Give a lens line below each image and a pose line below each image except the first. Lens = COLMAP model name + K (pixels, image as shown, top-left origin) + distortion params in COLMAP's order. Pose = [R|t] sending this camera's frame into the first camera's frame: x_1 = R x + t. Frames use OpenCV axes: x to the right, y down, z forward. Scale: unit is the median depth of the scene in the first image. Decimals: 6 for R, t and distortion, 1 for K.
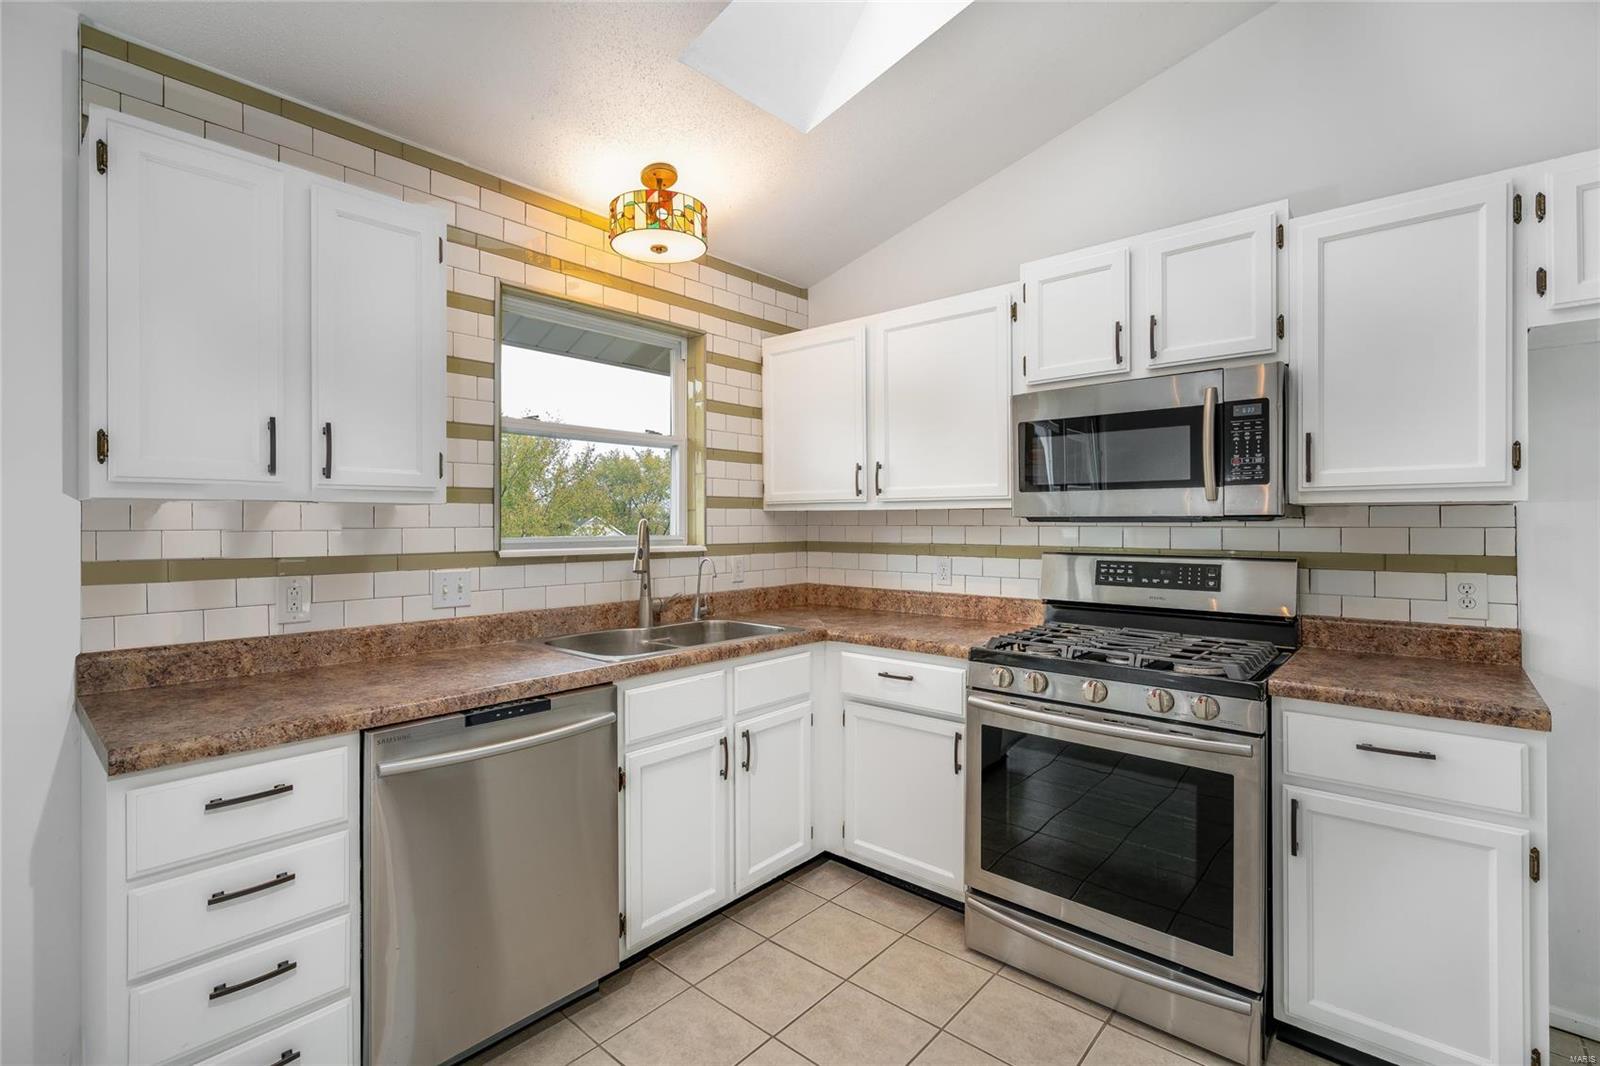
lens RADIAL K [[722.4, 0, 802.8], [0, 722.4, 524.8], [0, 0, 1]] dist [0.001404, 0.000005]
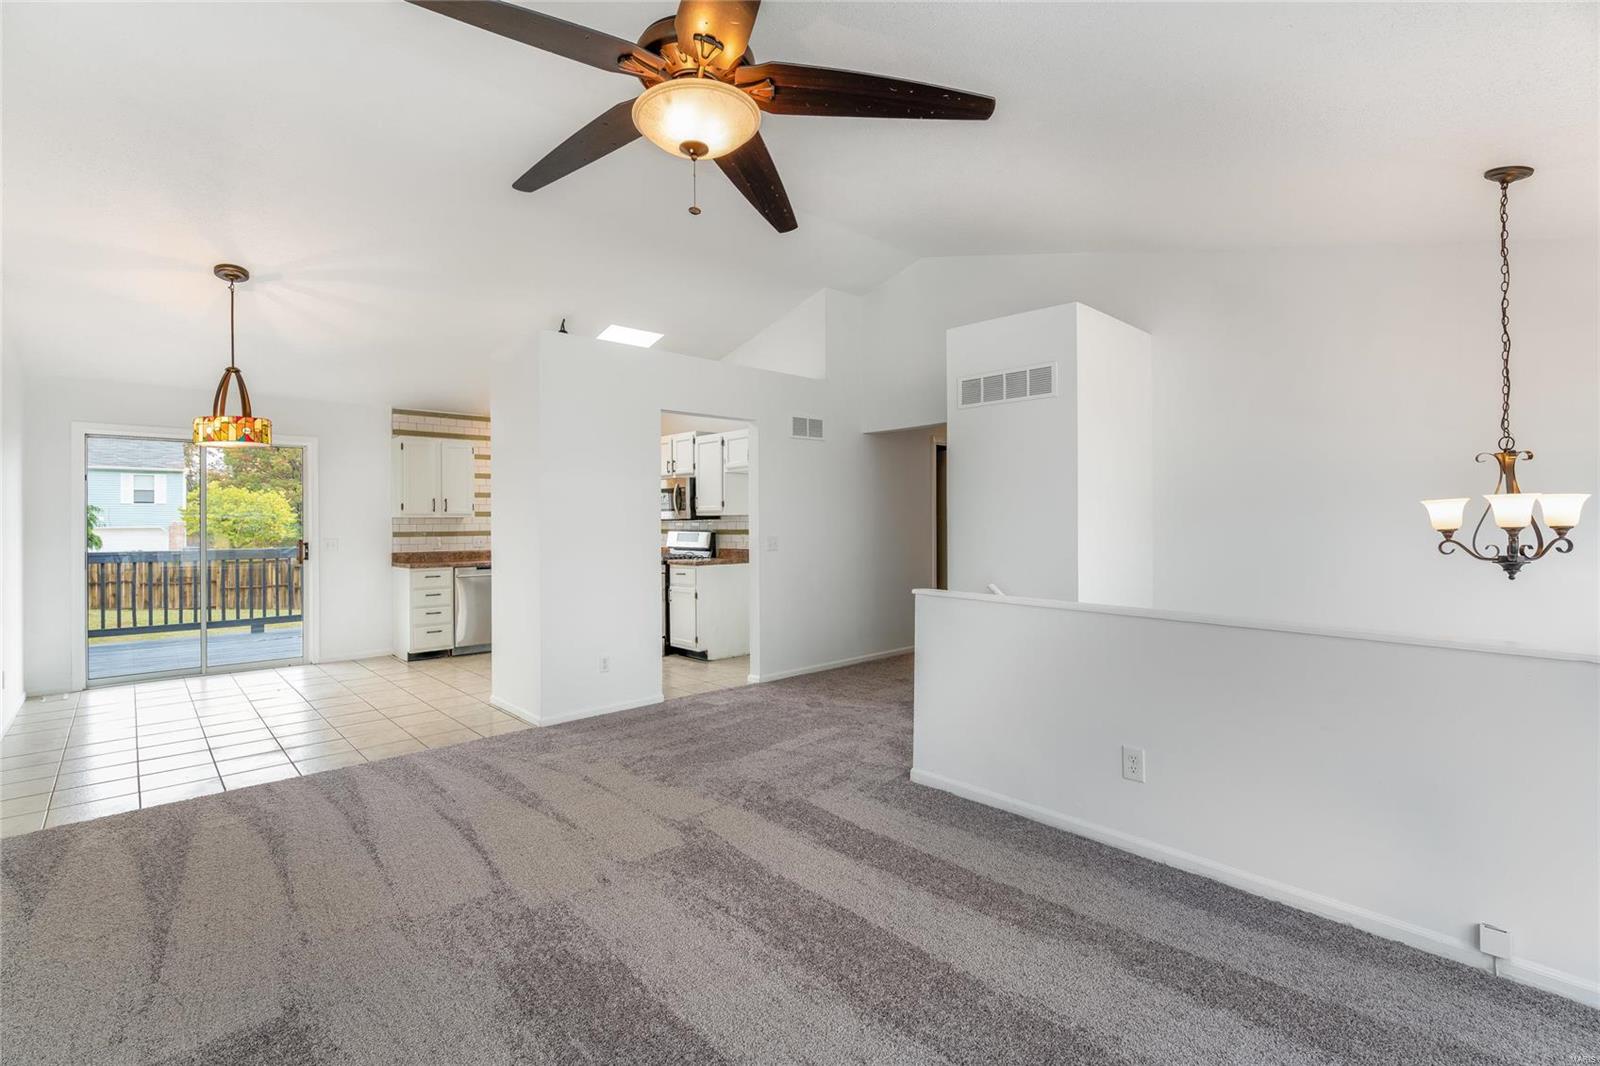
lens RADIAL K [[719.1, 0, 800.6], [0, 719.1, 520.6], [0, 0, 1]] dist [-0.001791, -0.000193]
pose [[0.994639, -0.007451, -0.103141, 1.263710], [0.007133, 0.999969, -0.003447, 0.010737], [0.103164, 0.002693, 0.994661, -2.037956]]
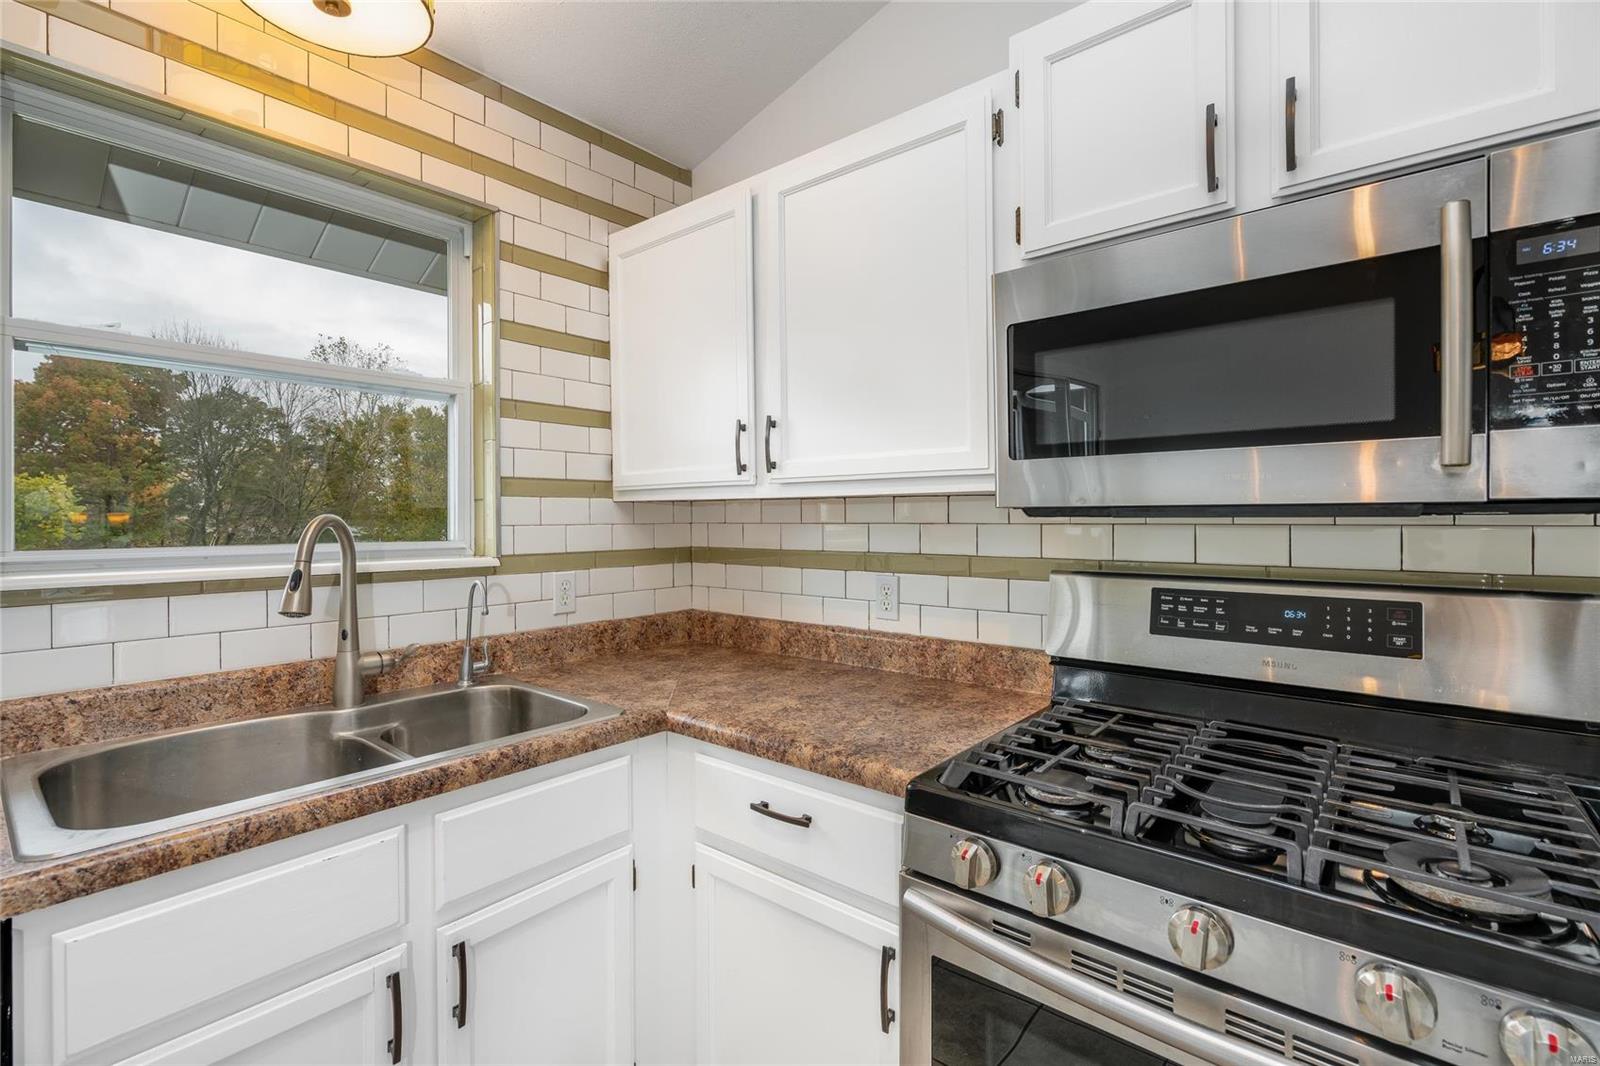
lens RADIAL K [[719.1, 0, 800.6], [0, 719.1, 520.6], [0, 0, 1]] dist [-0.001791, -0.000193]
pose [[0.999882, -0.003491, 0.014953, 0.137356], [0.003489, 0.999994, 0.000143, -0.001963], [-0.014954, -0.000091, 0.999888, 0.471105]]
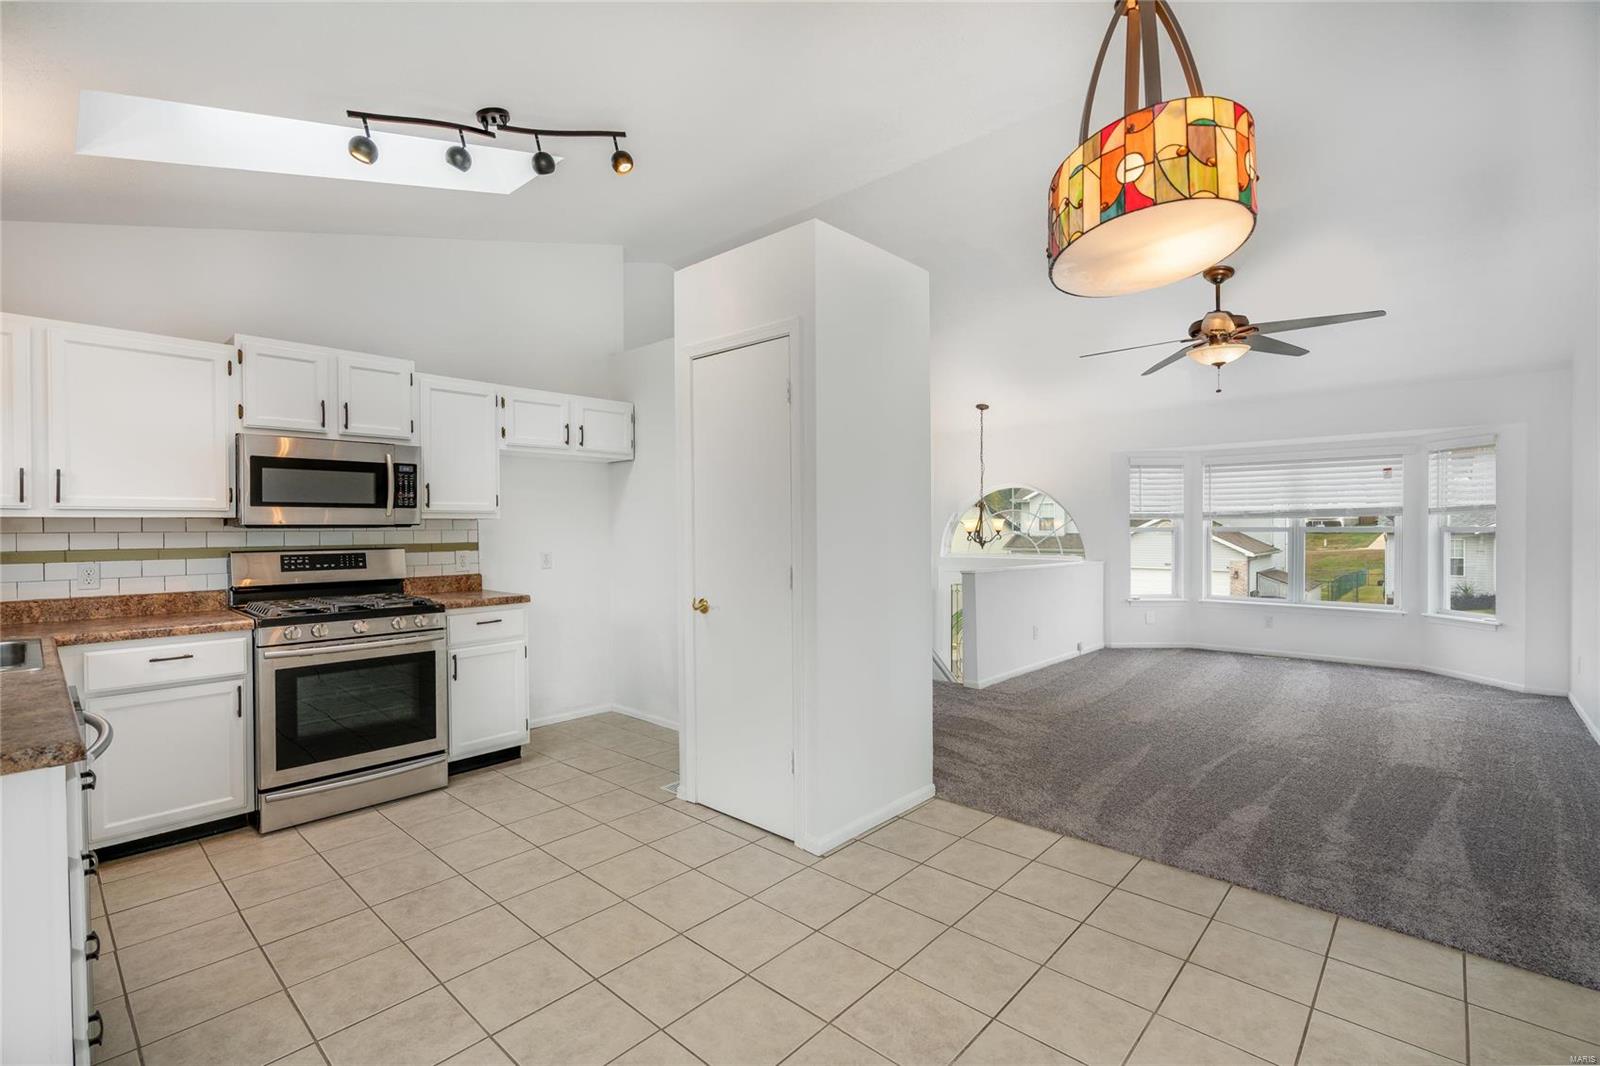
lens RADIAL K [[717.3, 0, 788.6], [0, 717.3, 533.7], [0, 0, 1]] dist [0.000420, -0.000391]
pose [[0.035246, -0.009572, 0.999333, -0.982092], [0.007839, 0.999926, 0.009301, 0.001861], [-0.999348, 0.007506, 0.035318, -0.055461]]
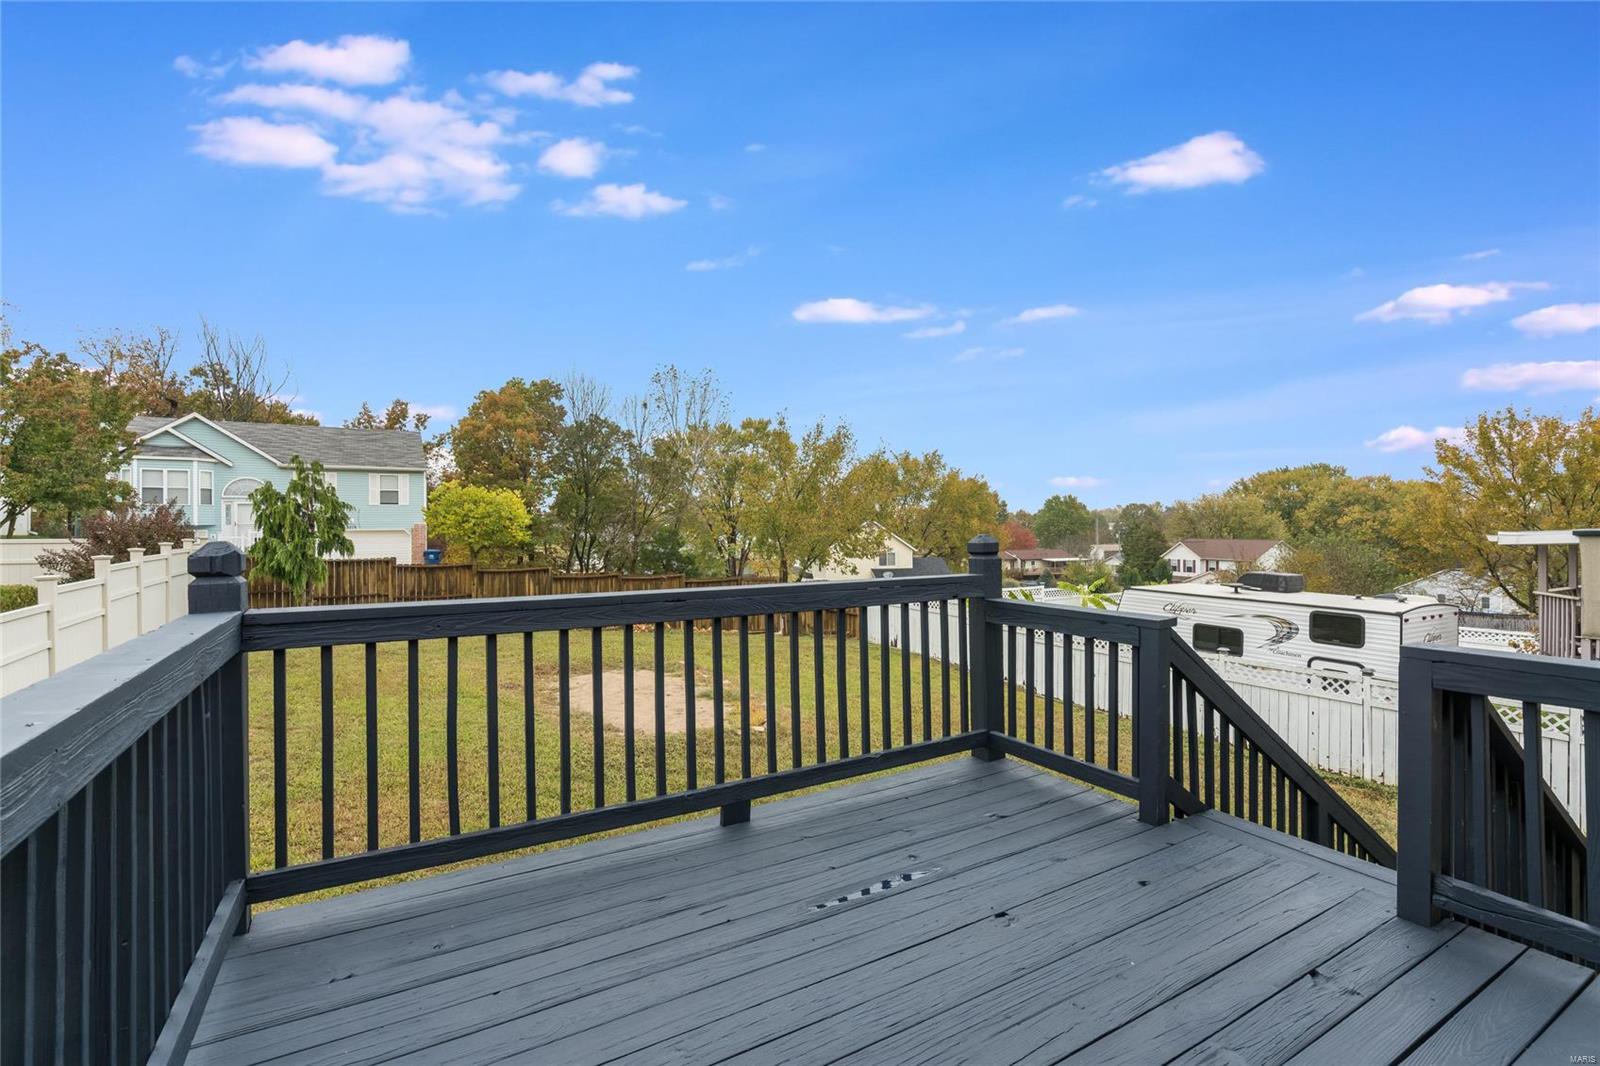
lens RADIAL K [[722.4, 0, 802.8], [0, 722.4, 524.8], [0, 0, 1]] dist [0.001404, 0.000005]
pose [[0.950453, -0.003730, -0.310844, -1.470291], [0.002365, 0.999986, -0.004769, 0.008155], [0.310858, 0.003797, 0.950449, 0.208543]]
